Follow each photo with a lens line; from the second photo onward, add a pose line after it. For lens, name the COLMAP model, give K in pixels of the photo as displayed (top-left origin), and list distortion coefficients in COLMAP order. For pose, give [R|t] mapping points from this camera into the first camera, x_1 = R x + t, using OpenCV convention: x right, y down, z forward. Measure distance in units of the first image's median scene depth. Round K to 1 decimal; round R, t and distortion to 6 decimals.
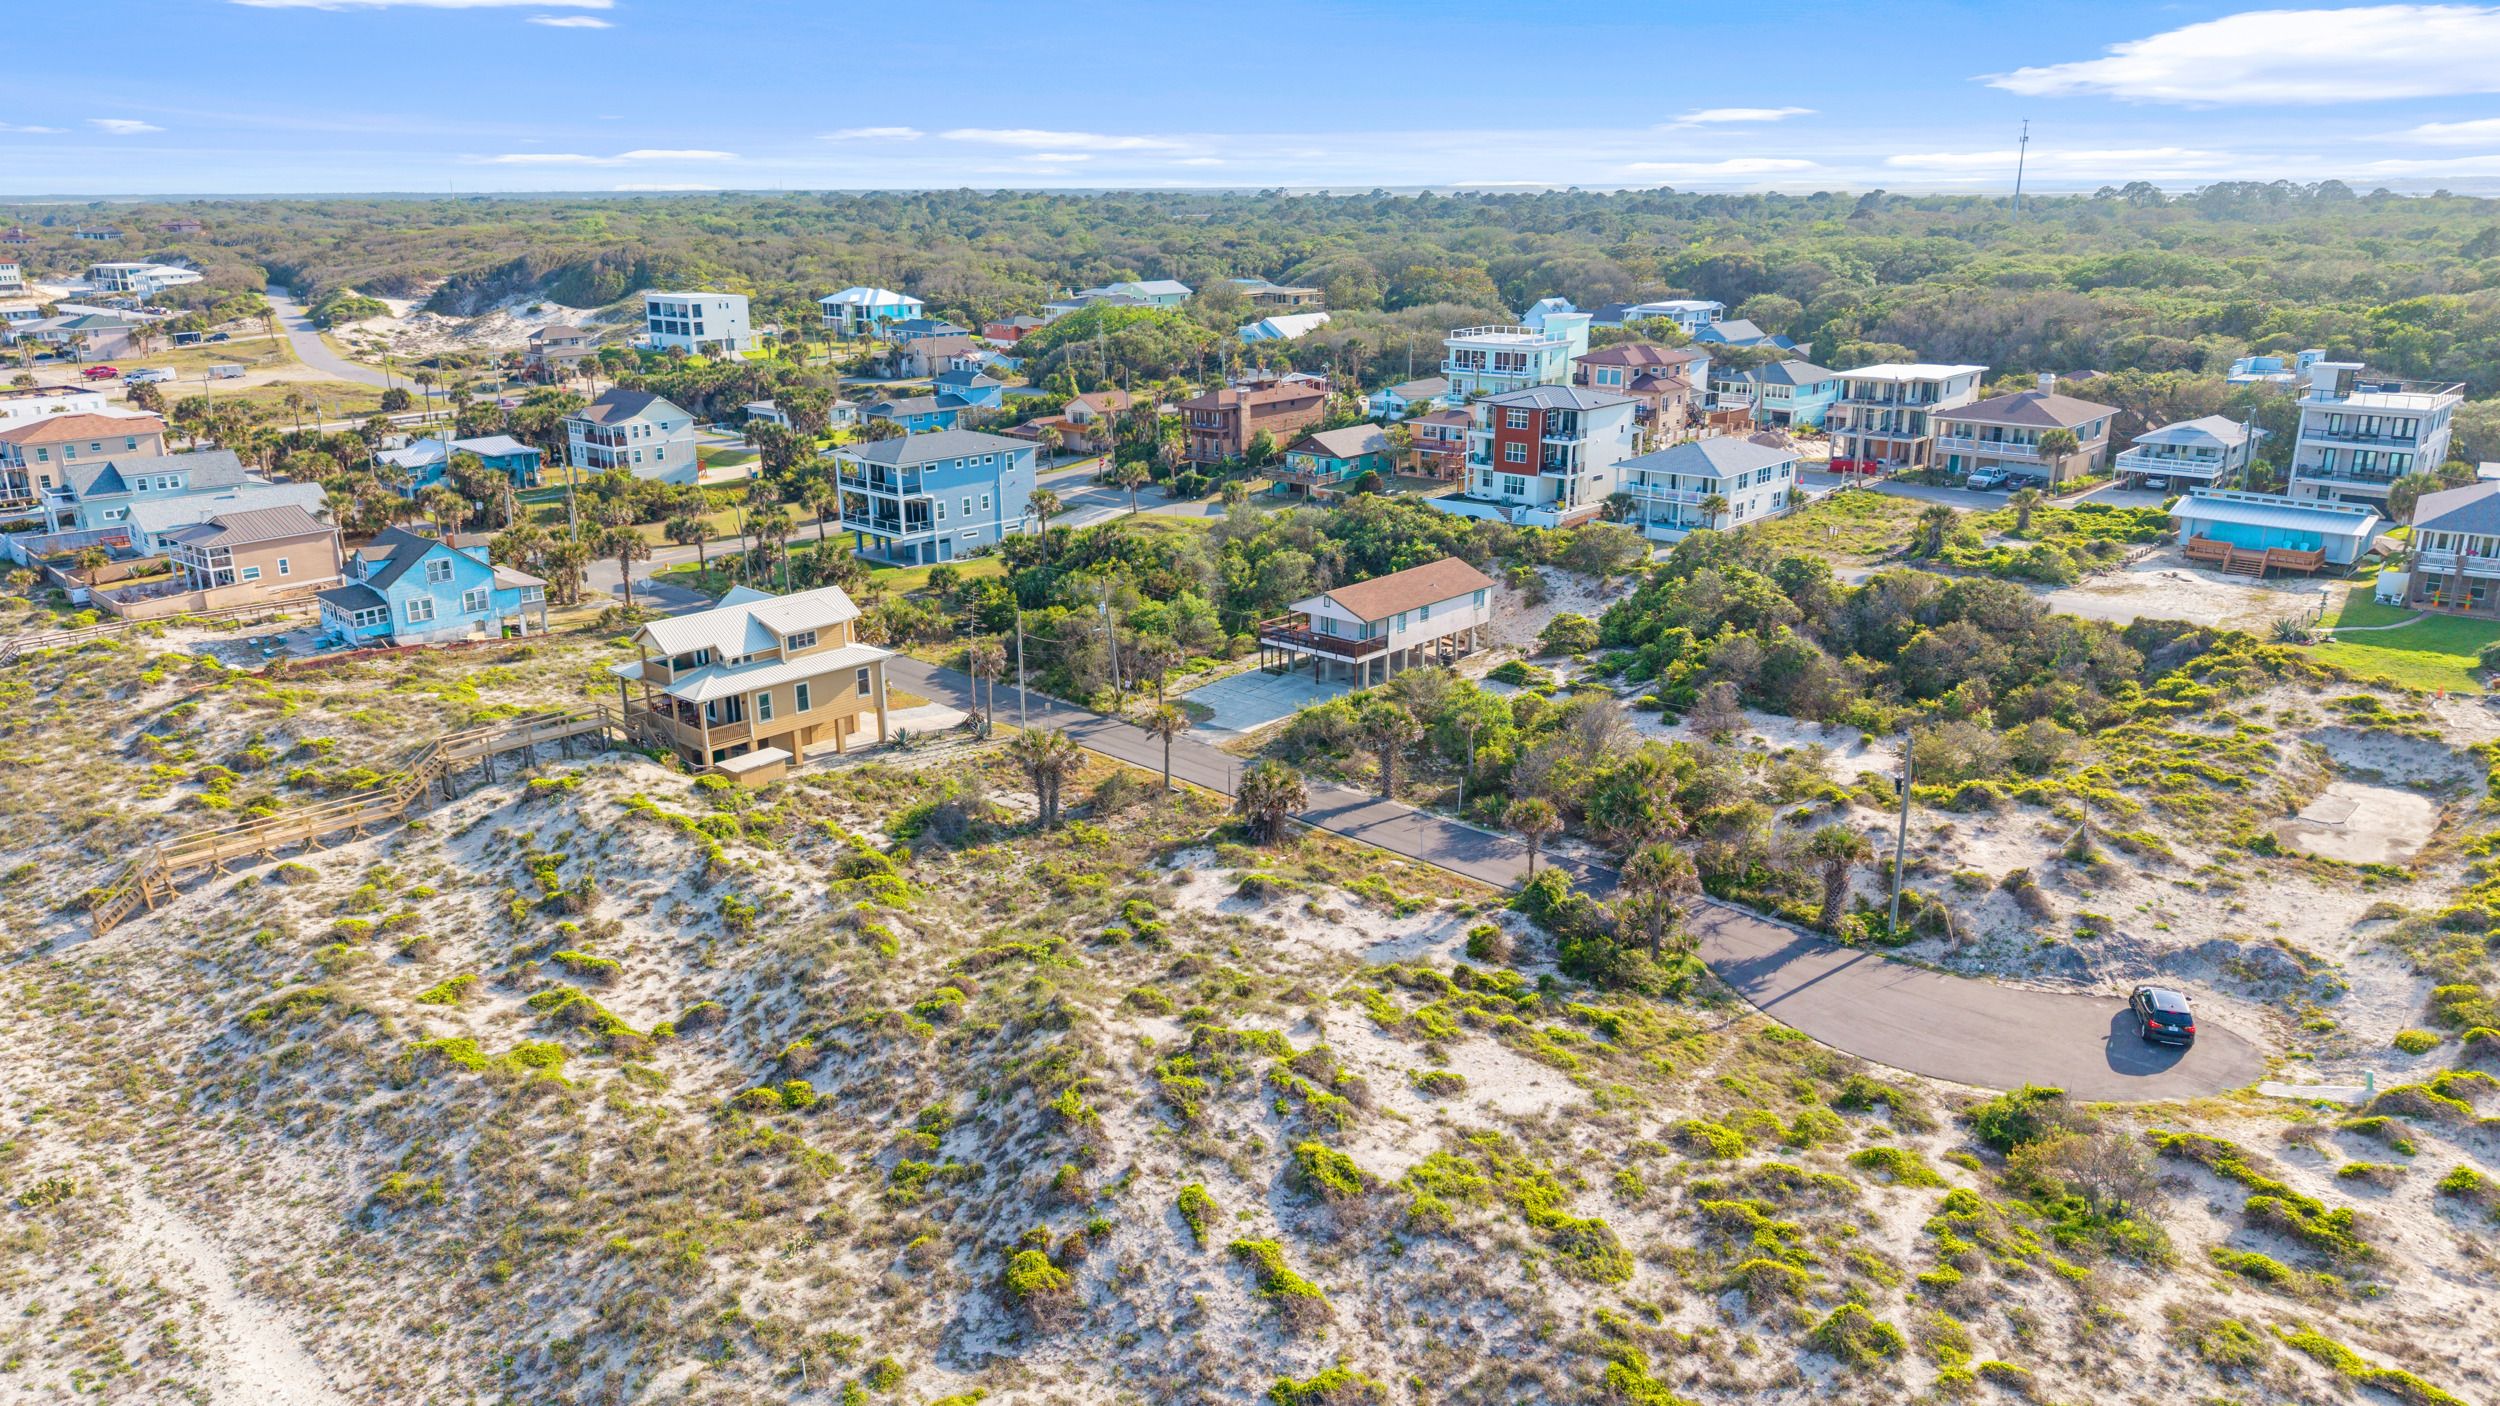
lens RADIAL K [[1672.2, 0, 1248.6], [0, 1672.2, 704.3], [0, 0, 1]] dist [0.015780, -0.031098]
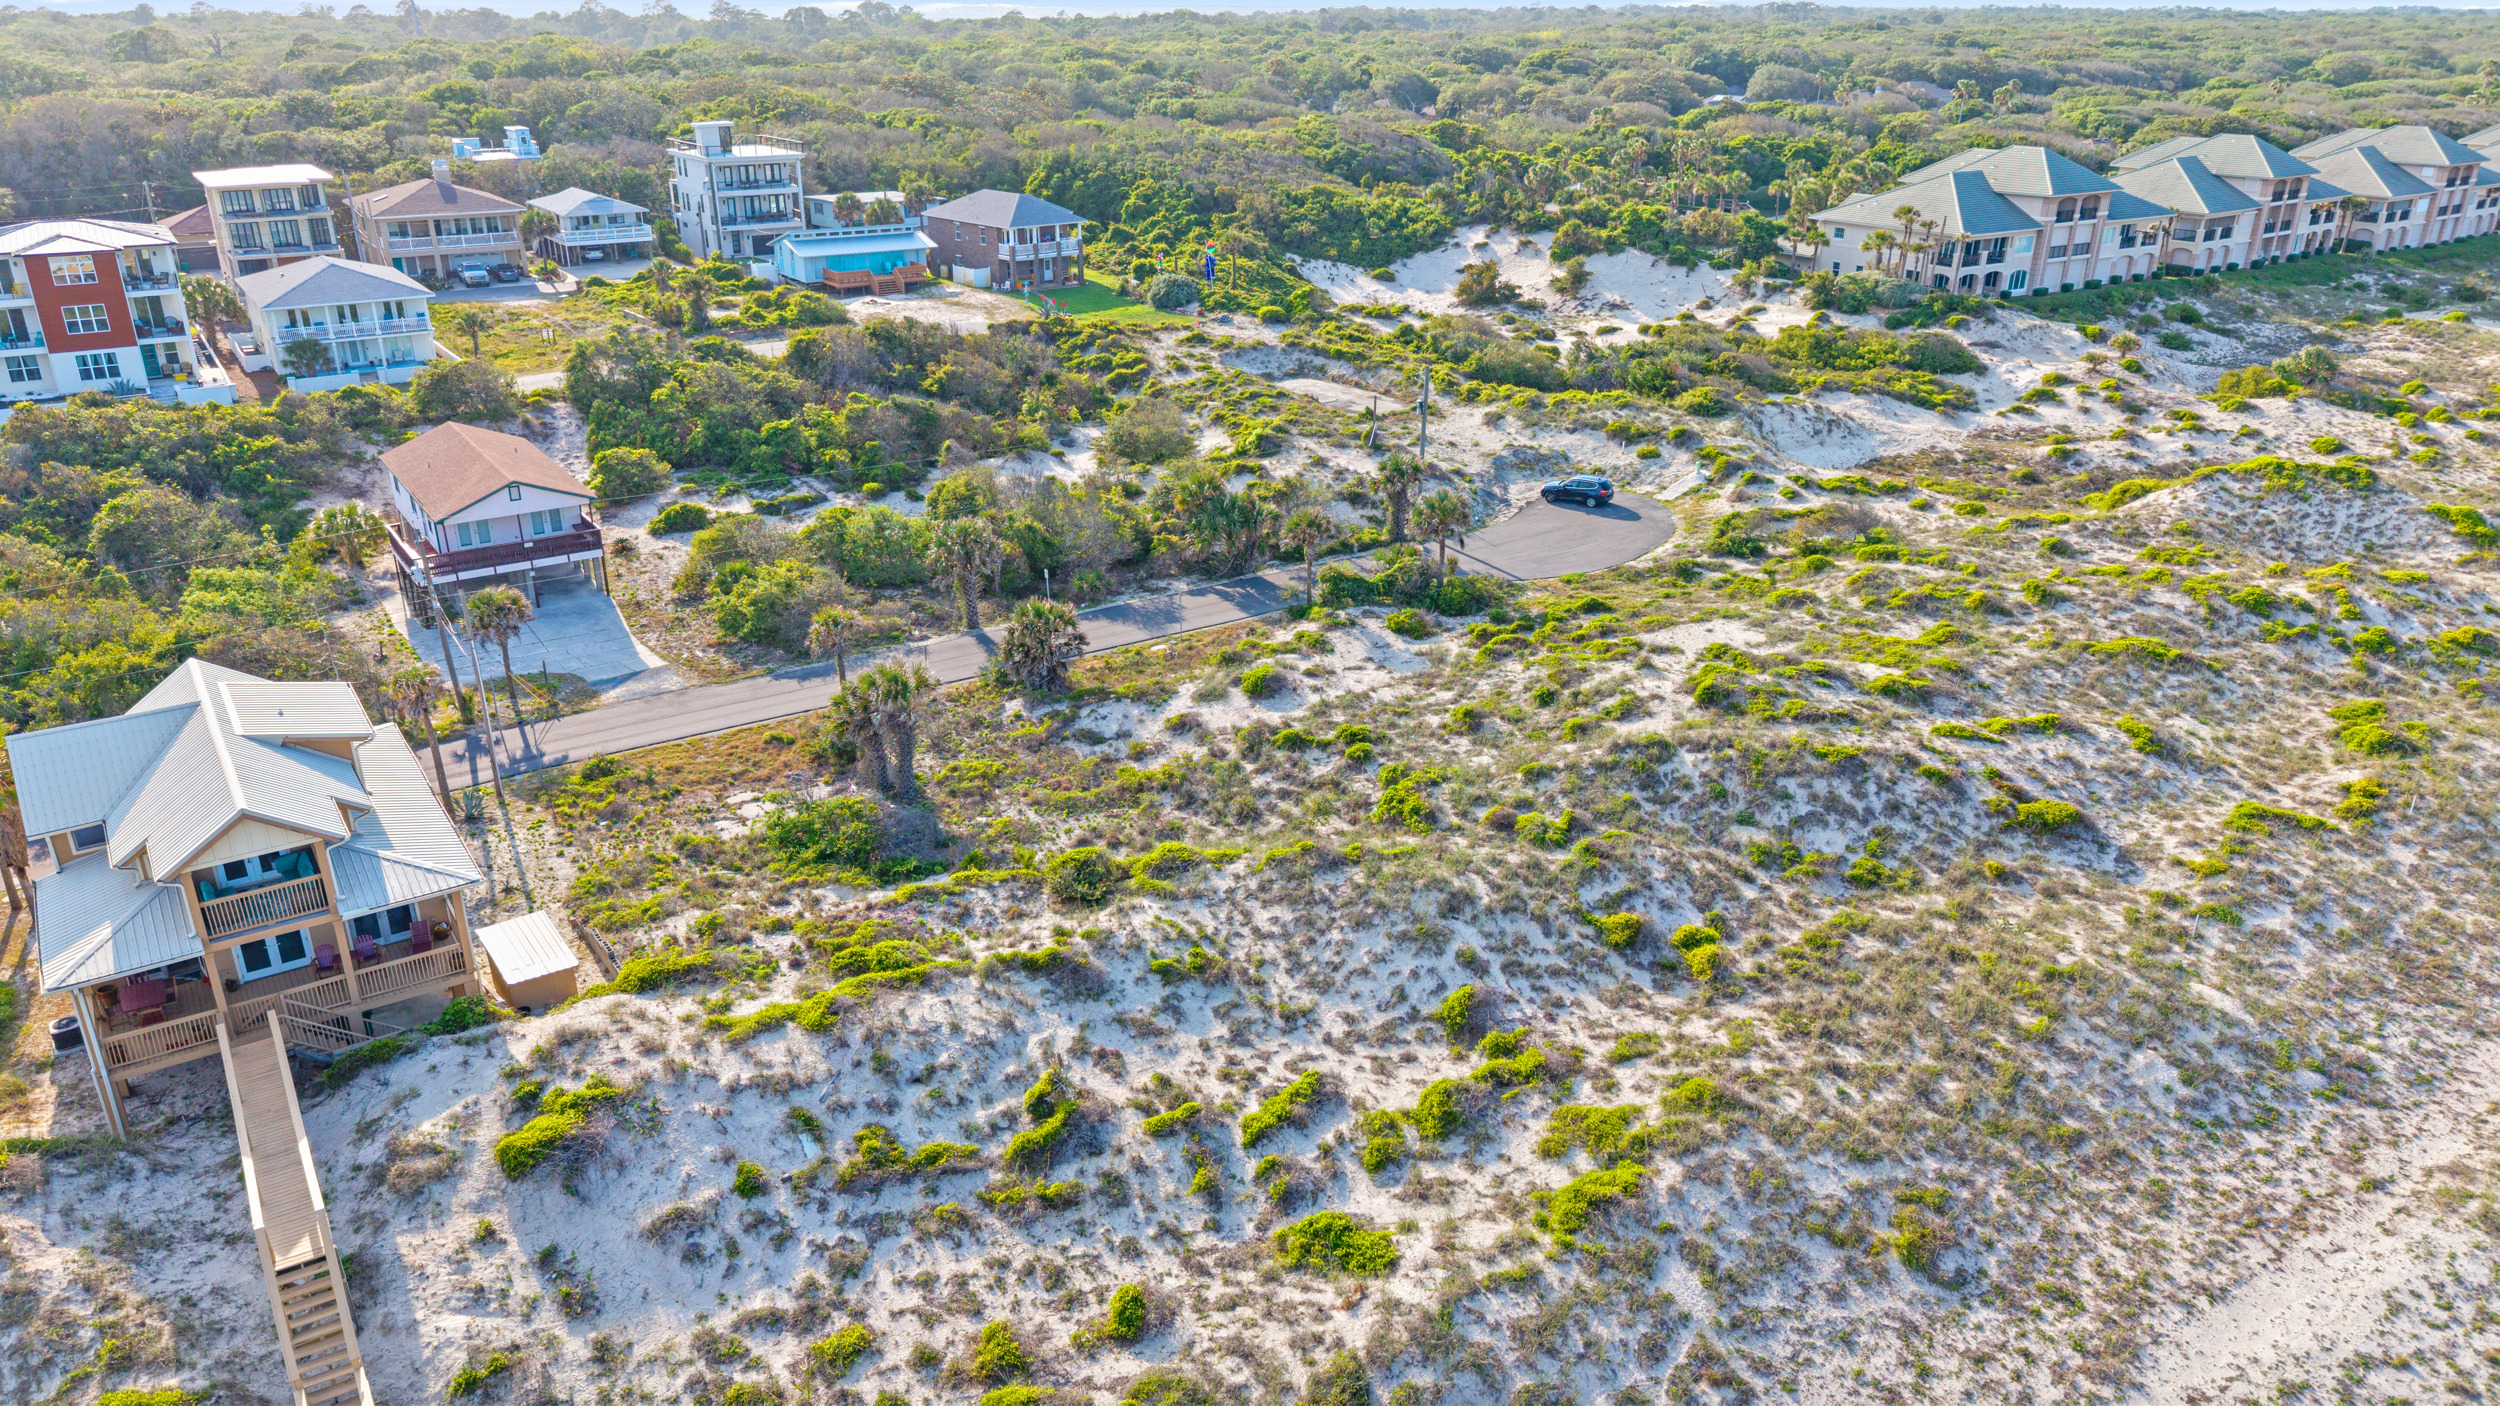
lens RADIAL K [[1672.2, 0, 1216.7], [0, 1672.2, 676.7], [0, 0, 1]] dist [0.015780, -0.031098]
pose [[0.235862, -0.354180, 0.904945, -0.961417], [0.281359, 0.916222, 0.285262, -0.185623], [-0.930165, 0.187332, 0.315754, 0.845653]]
